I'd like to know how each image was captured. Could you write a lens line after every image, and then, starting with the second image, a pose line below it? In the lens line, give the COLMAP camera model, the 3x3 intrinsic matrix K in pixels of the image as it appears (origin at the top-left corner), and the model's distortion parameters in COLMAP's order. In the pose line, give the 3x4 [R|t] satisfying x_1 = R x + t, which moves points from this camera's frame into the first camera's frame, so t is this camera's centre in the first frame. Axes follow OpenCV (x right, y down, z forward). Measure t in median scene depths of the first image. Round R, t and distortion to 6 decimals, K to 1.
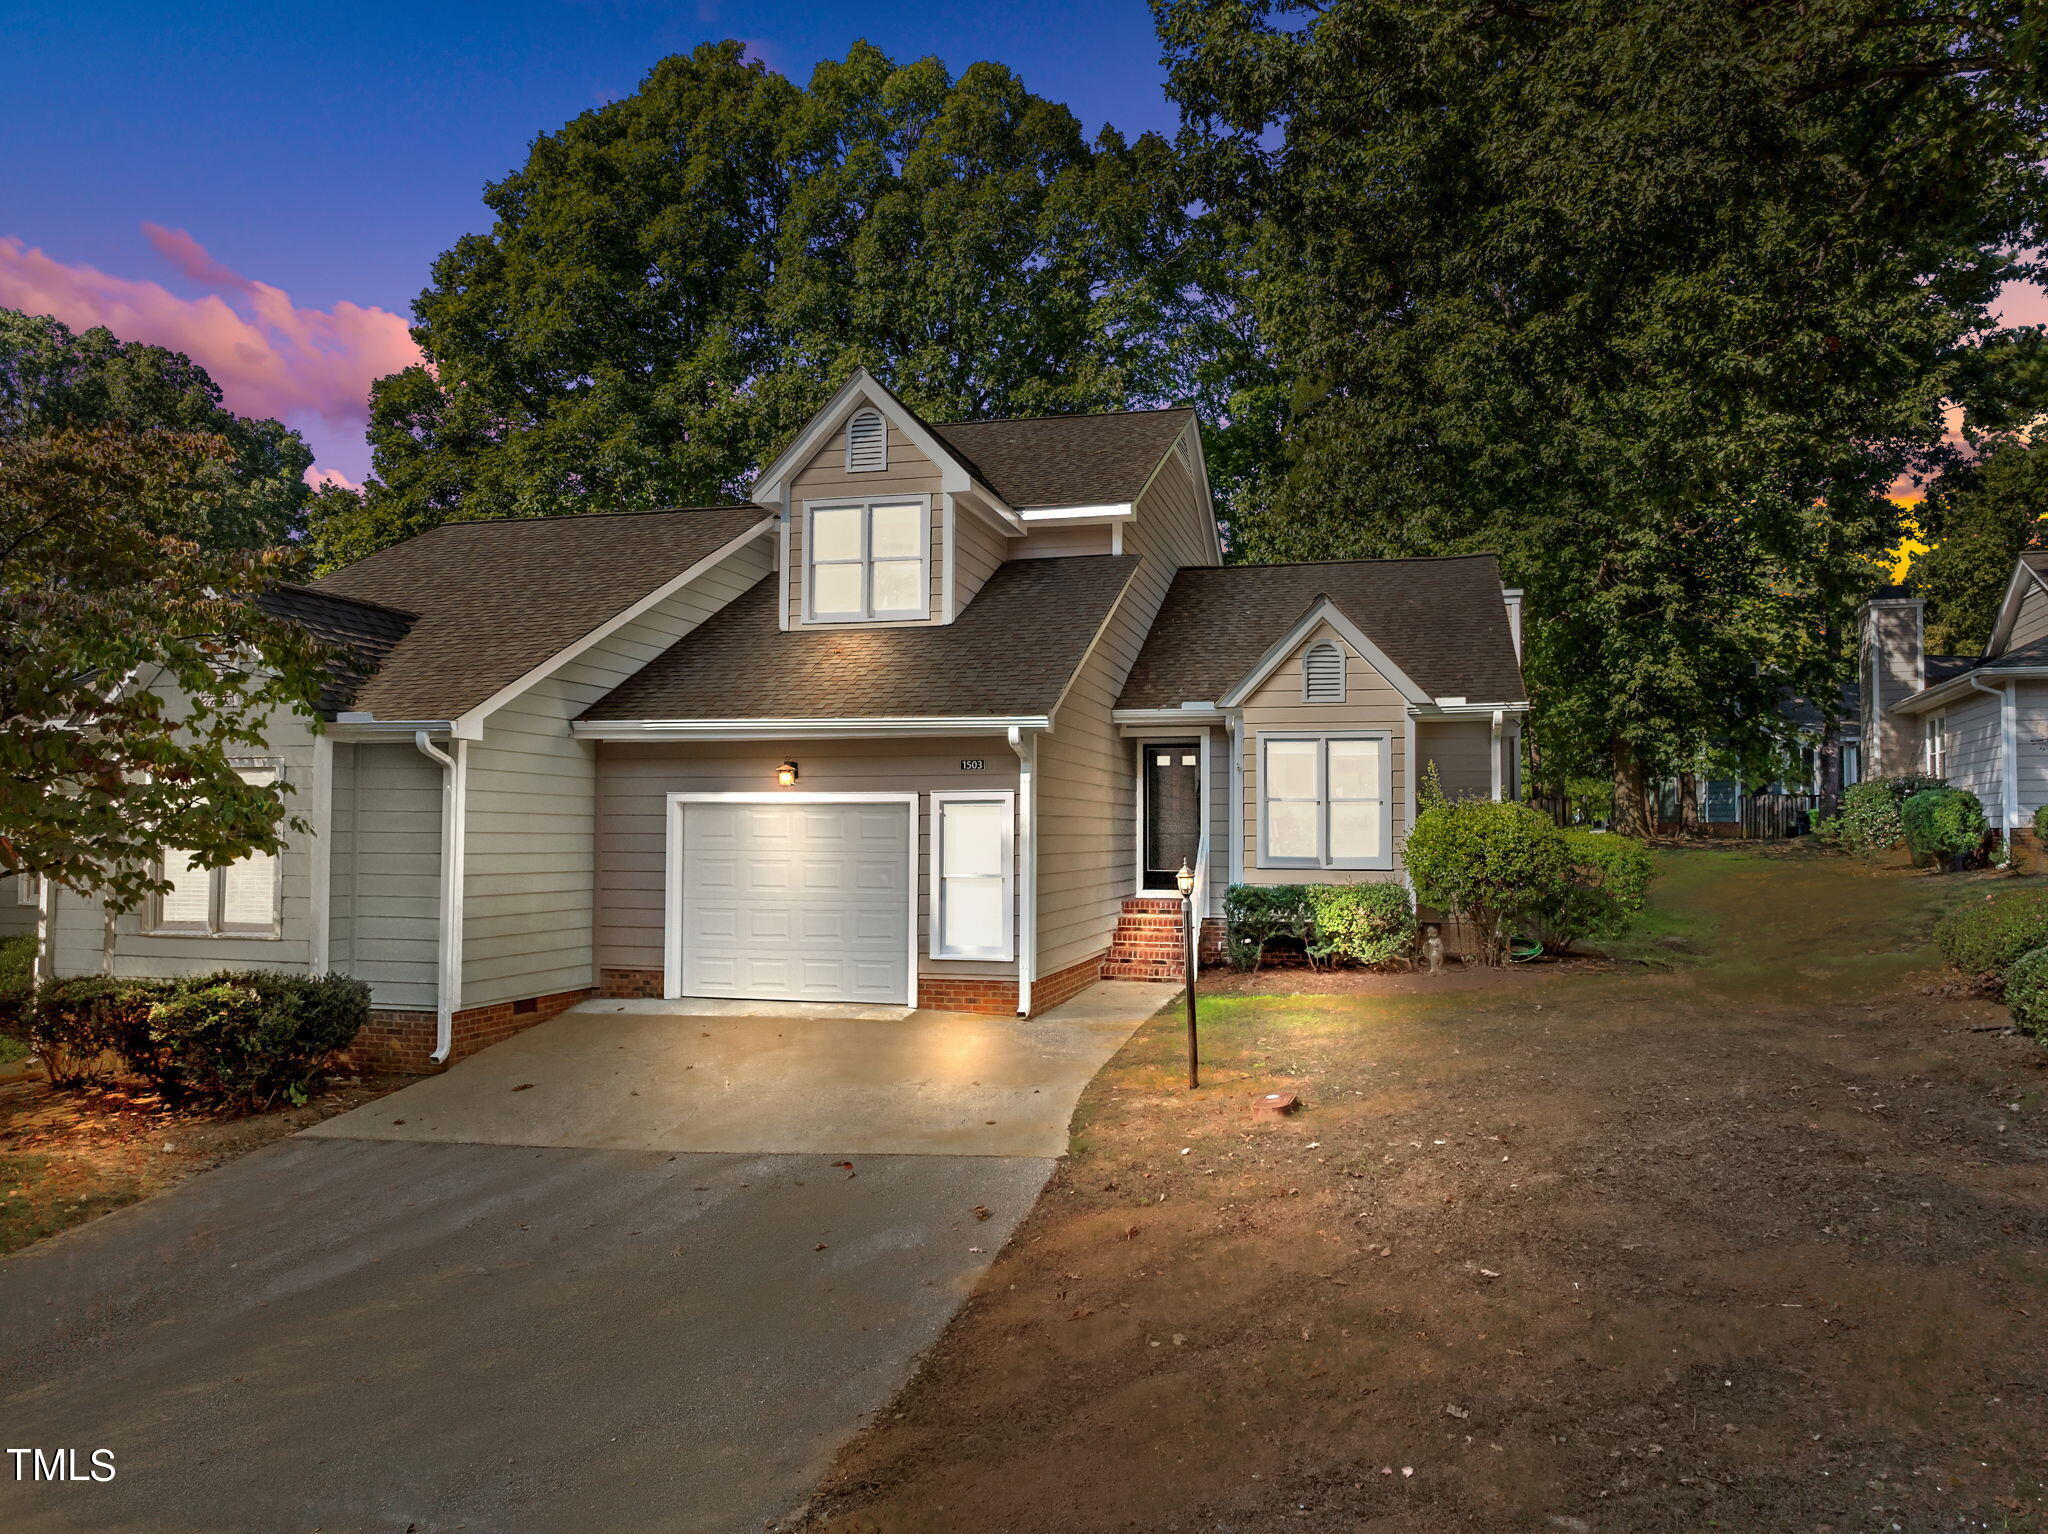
lens RADIAL K [[1433.8, 0, 1033.5], [0, 1433.8, 772.6], [0, 0, 1]] dist [0.000217, -0.043185]
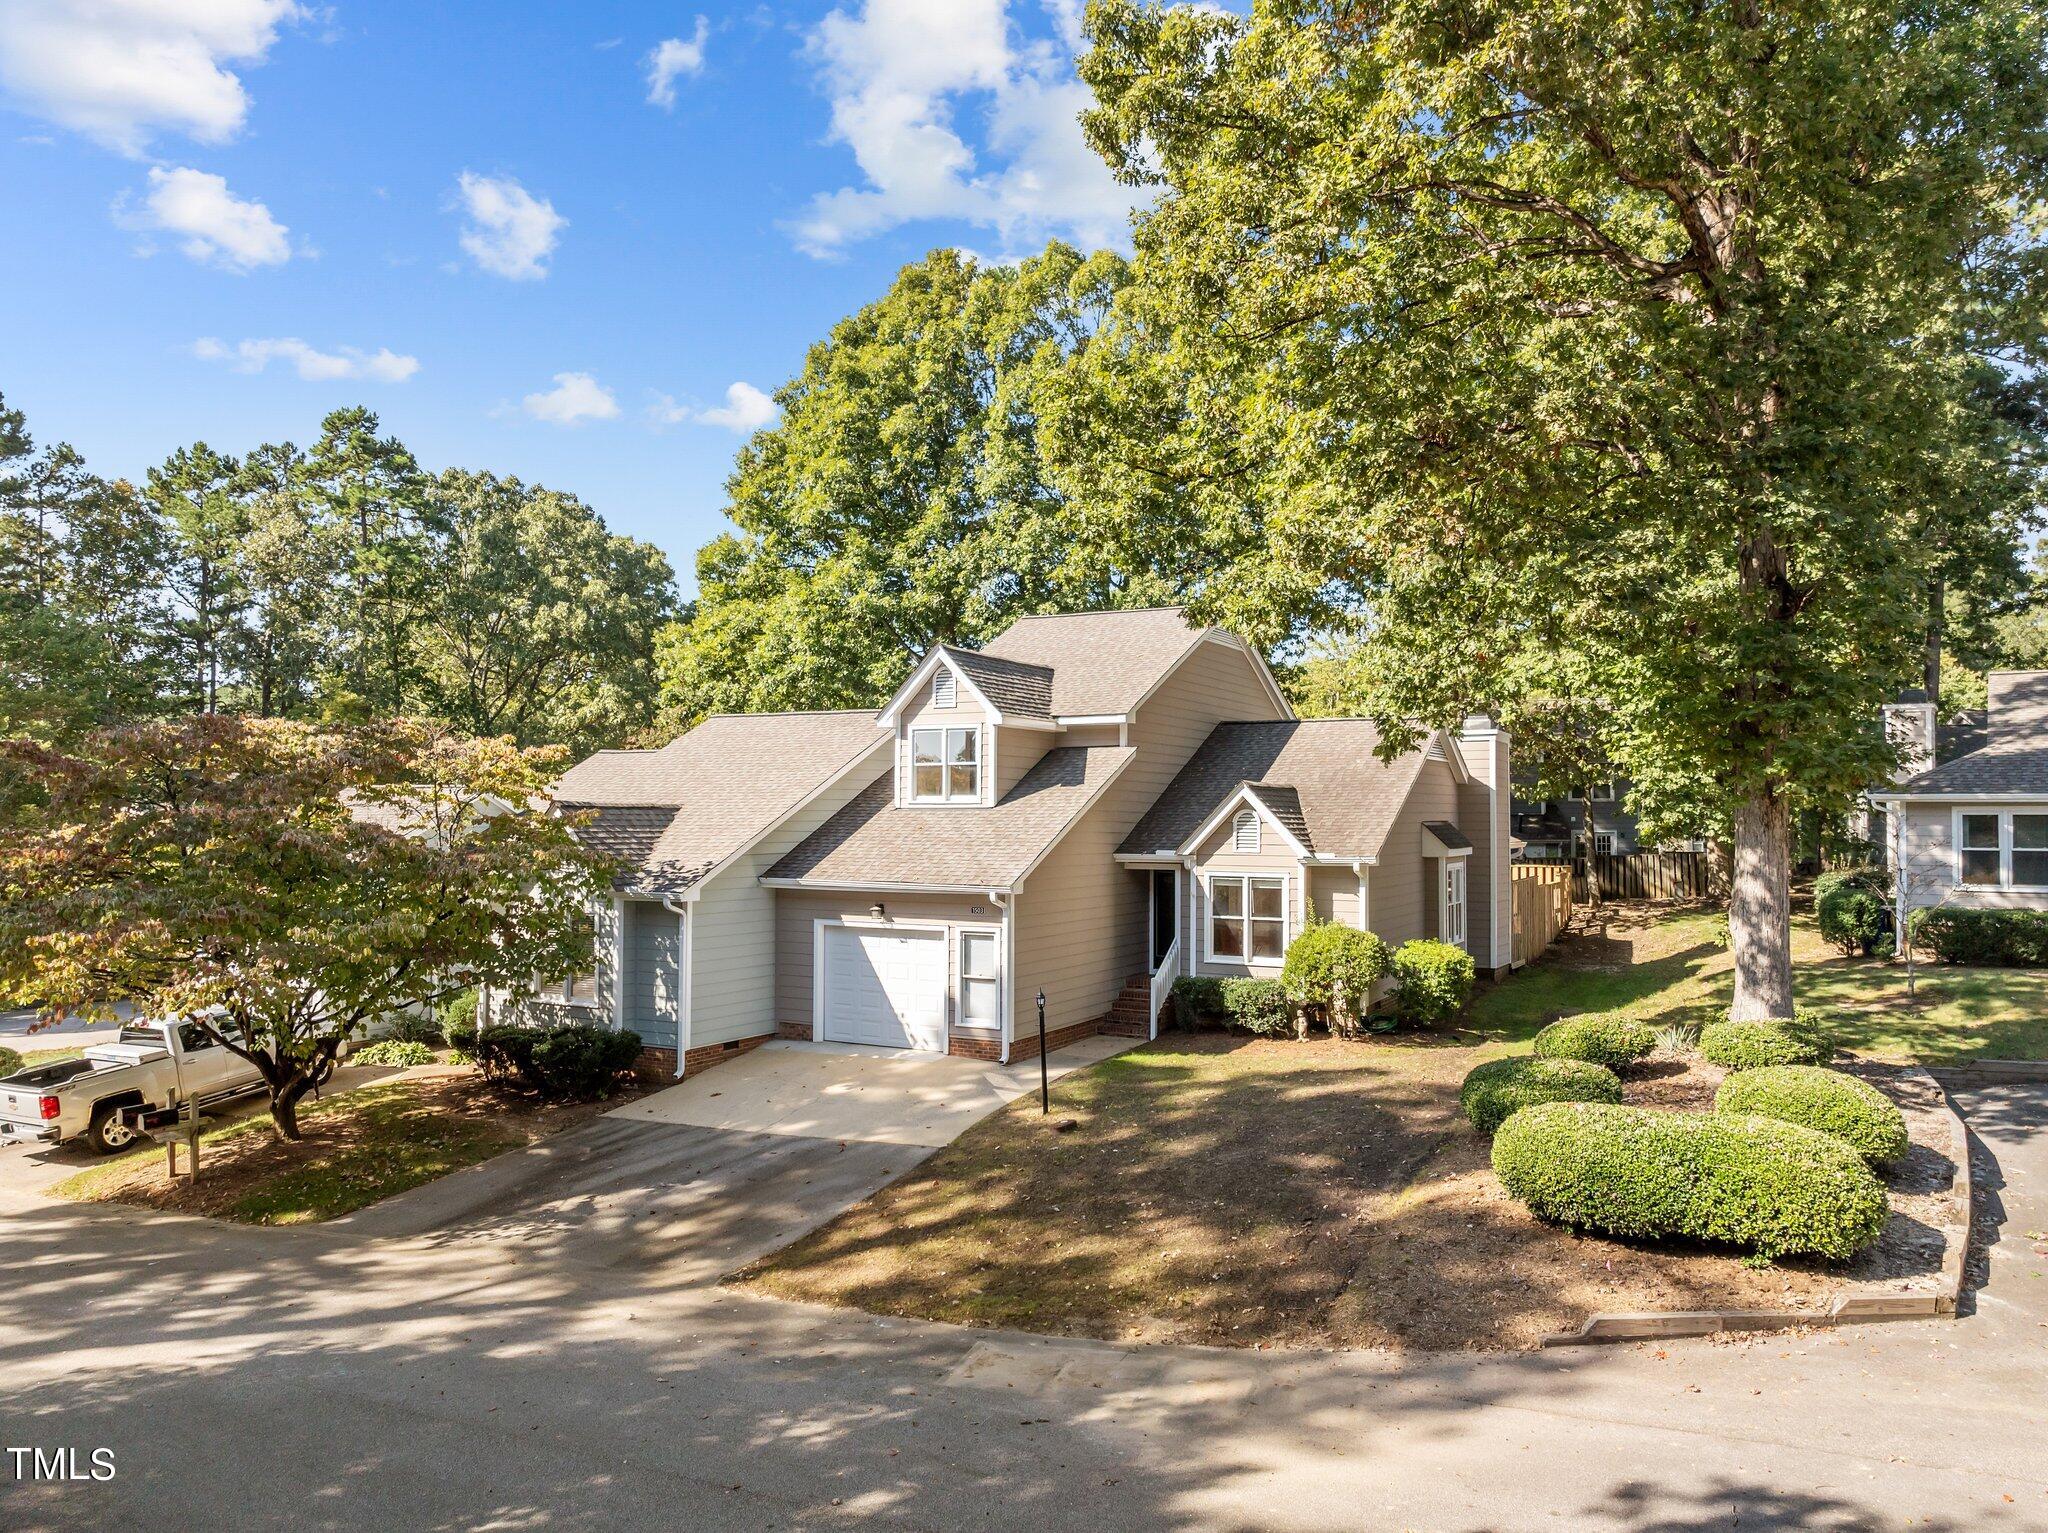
lens RADIAL K [[1433.8, 0, 1033.5], [0, 1433.8, 772.1], [0, 0, 1]] dist [0.000217, -0.043185]
pose [[0.971453, -0.007813, -0.237102, 0.204842], [0.010274, 0.999905, 0.009145, -0.088835], [0.237009, -0.011320, 0.971442, -0.295029]]
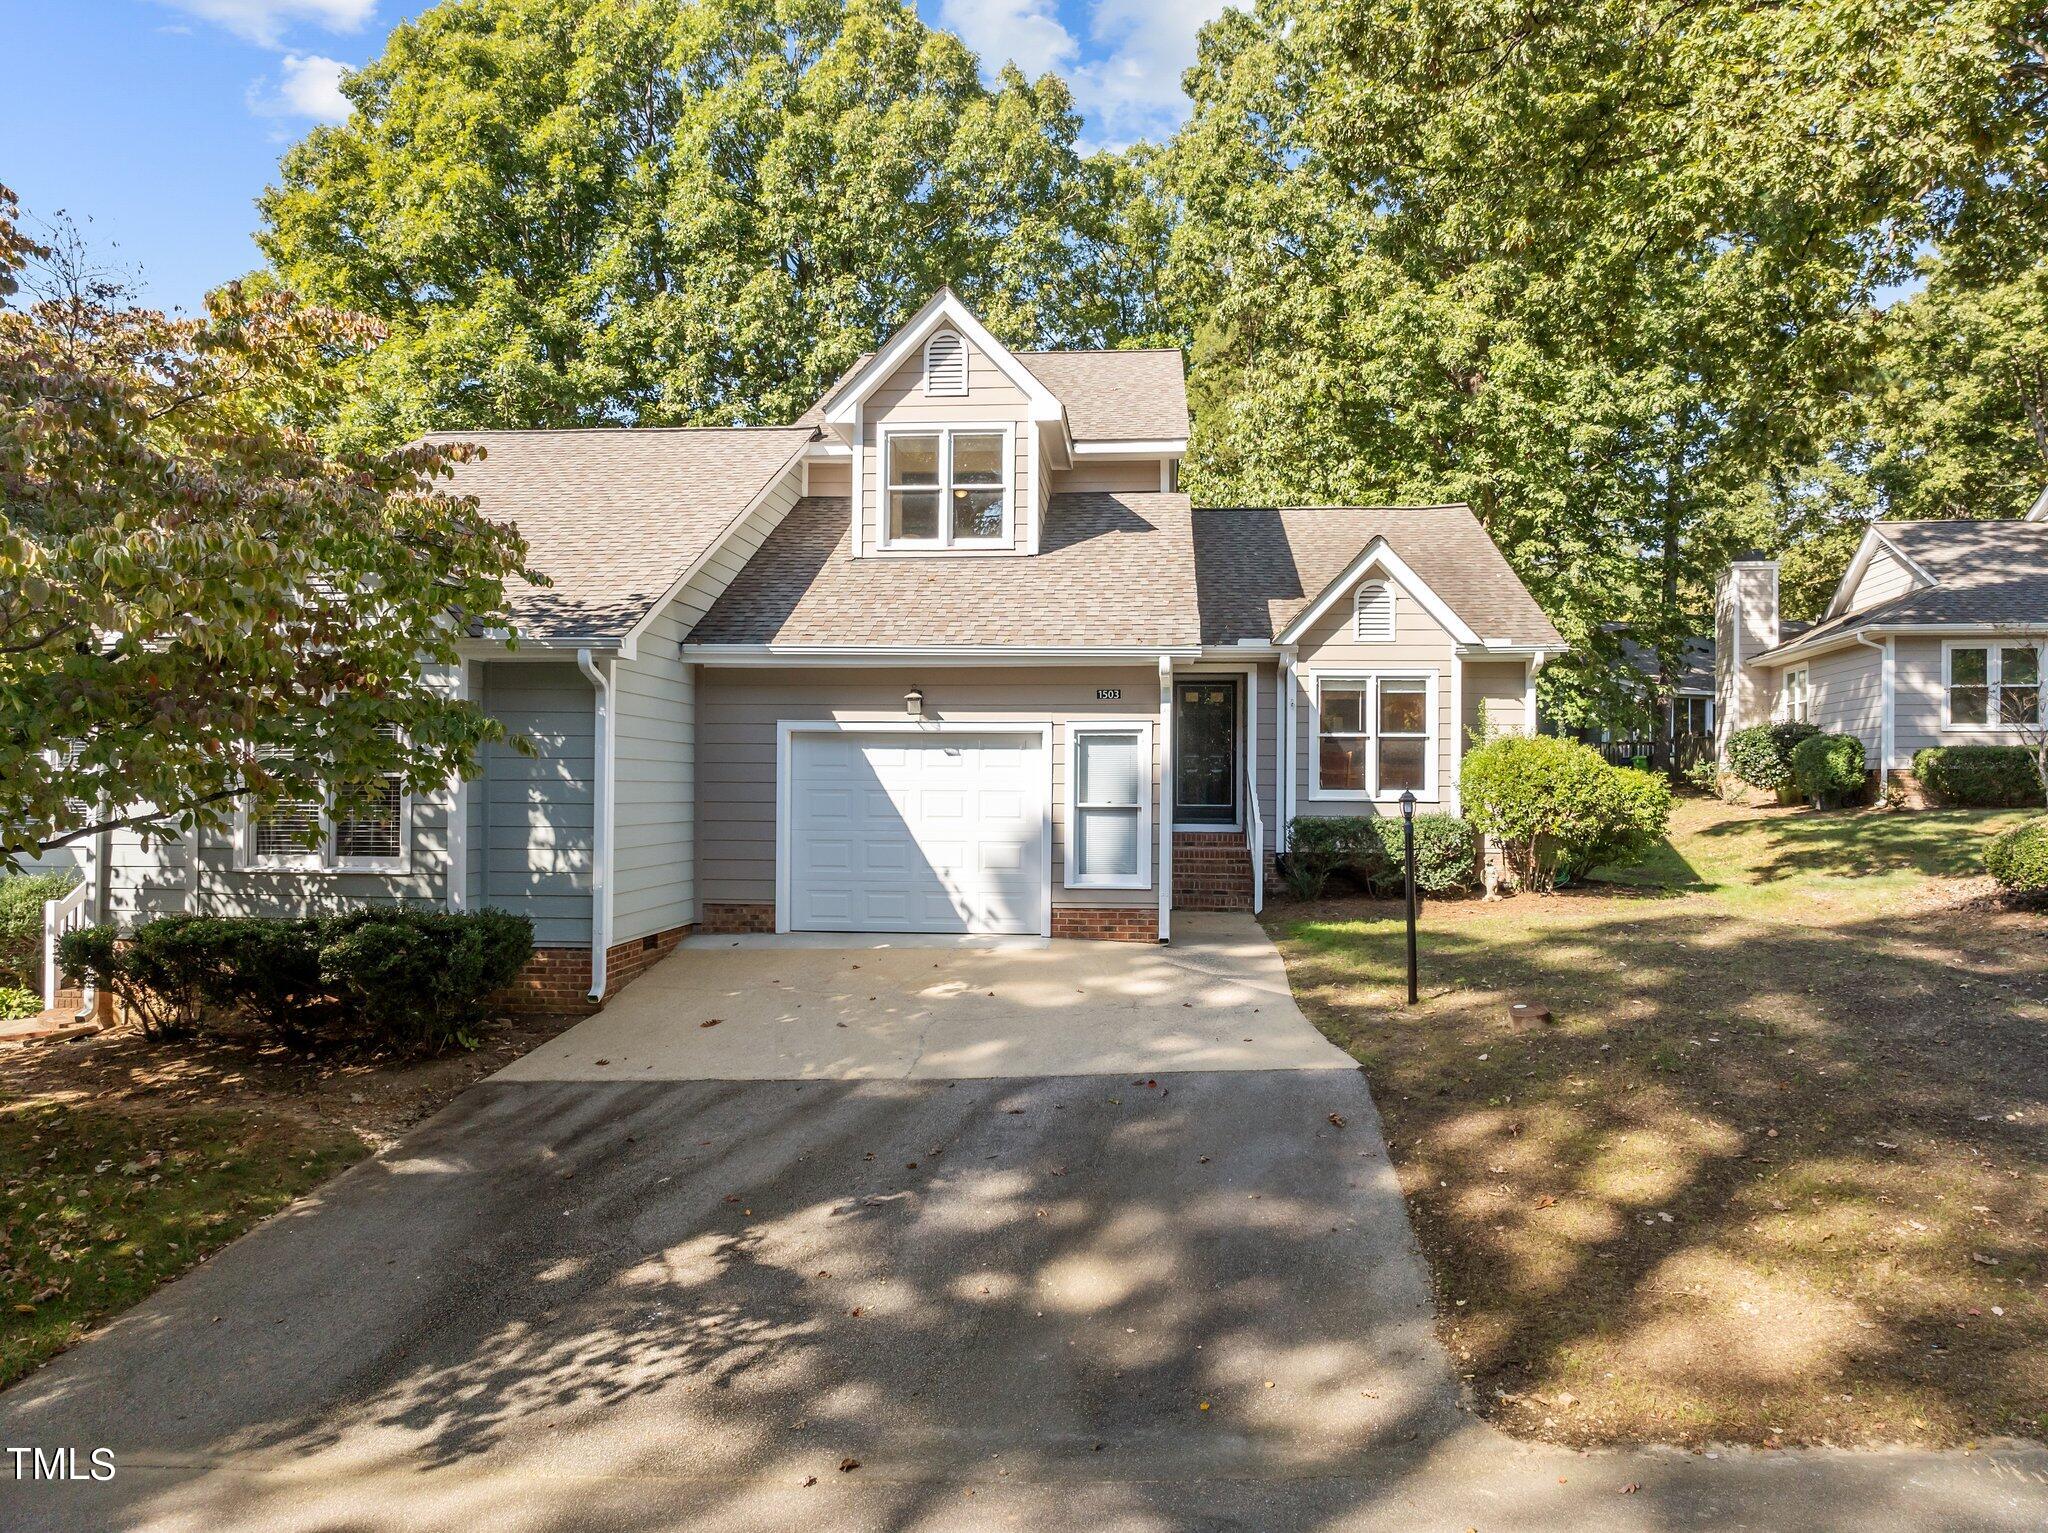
lens RADIAL K [[1440.0, 0, 1024.0], [0, 1440.0, 766.5], [0, 0, 1]] dist [-0.028156, 0.000149]
pose [[0.985517, 0.004027, 0.169531, -0.133682], [-0.009182, 0.999519, 0.029634, 0.007843], [-0.169330, -0.030761, 0.985079, 0.010580]]
